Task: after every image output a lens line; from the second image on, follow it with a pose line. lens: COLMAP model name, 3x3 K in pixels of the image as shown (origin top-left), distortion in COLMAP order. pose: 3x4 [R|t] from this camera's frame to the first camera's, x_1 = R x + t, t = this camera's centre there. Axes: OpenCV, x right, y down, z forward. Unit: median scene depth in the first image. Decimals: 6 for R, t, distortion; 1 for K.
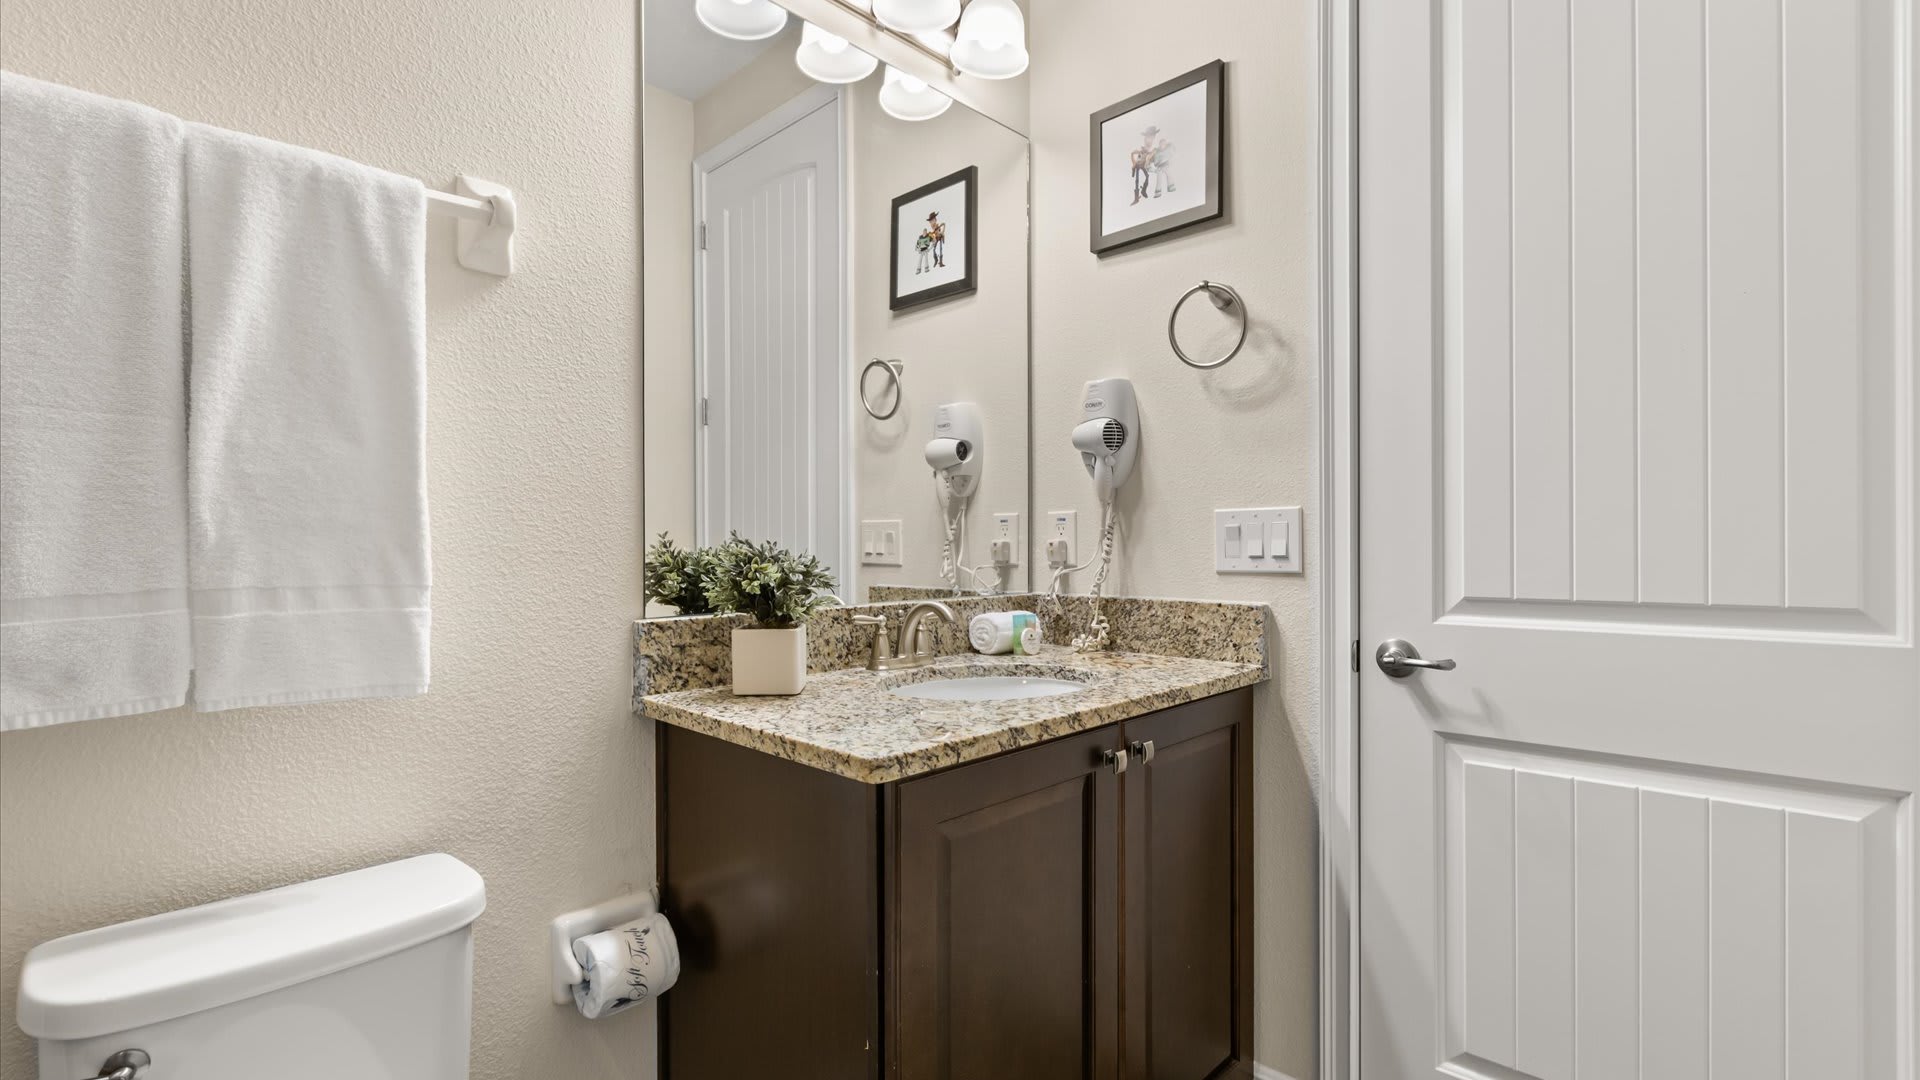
lens RADIAL K [[858.2, 0, 957.5], [0, 858.2, 541.4], [0, 0, 1]] dist [0.000163, -0.000992]
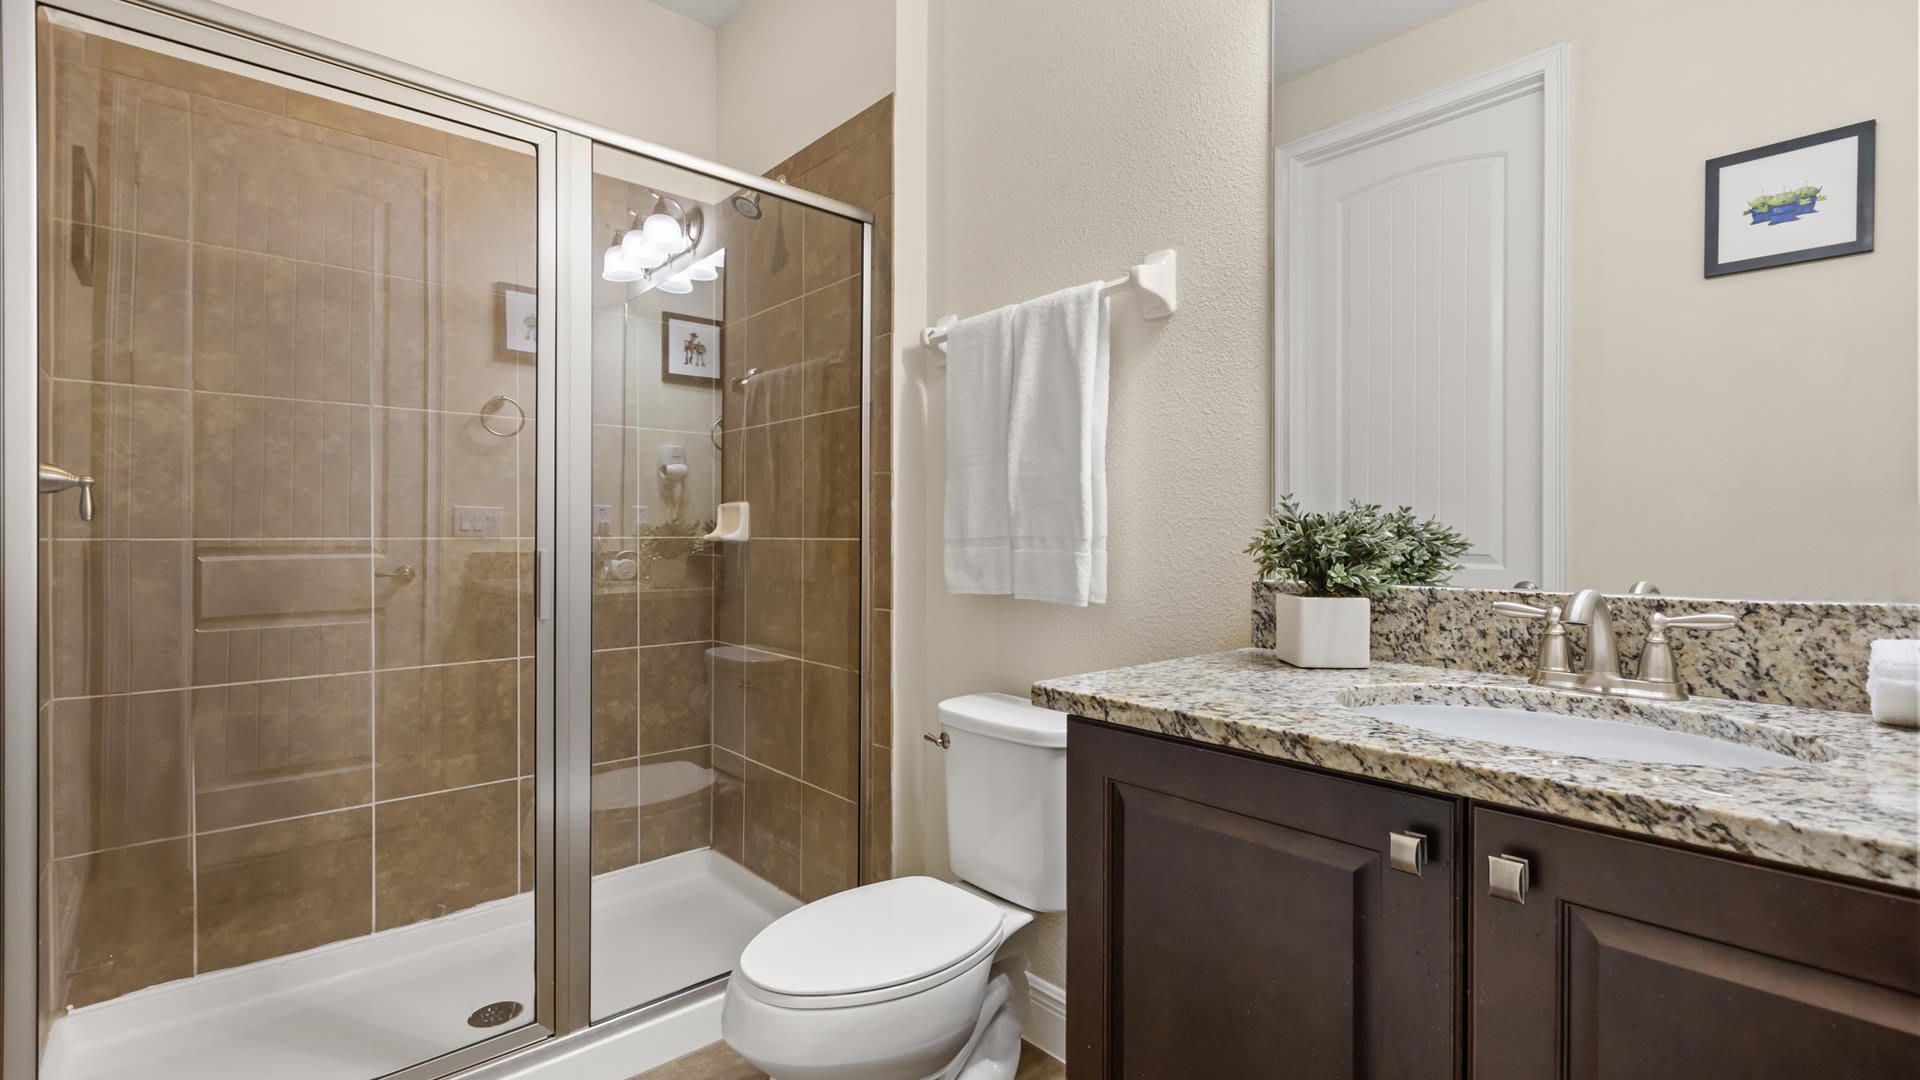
lens RADIAL K [[858.2, 0, 958.4], [0, 858.2, 538.9], [0, 0, 1]] dist [0.000163, -0.000992]
pose [[-0.086998, 0.003423, -0.996203, 0.877202], [-0.000152, 0.999994, 0.003450, 0.040878], [0.996208, 0.000451, -0.086997, 0.810087]]
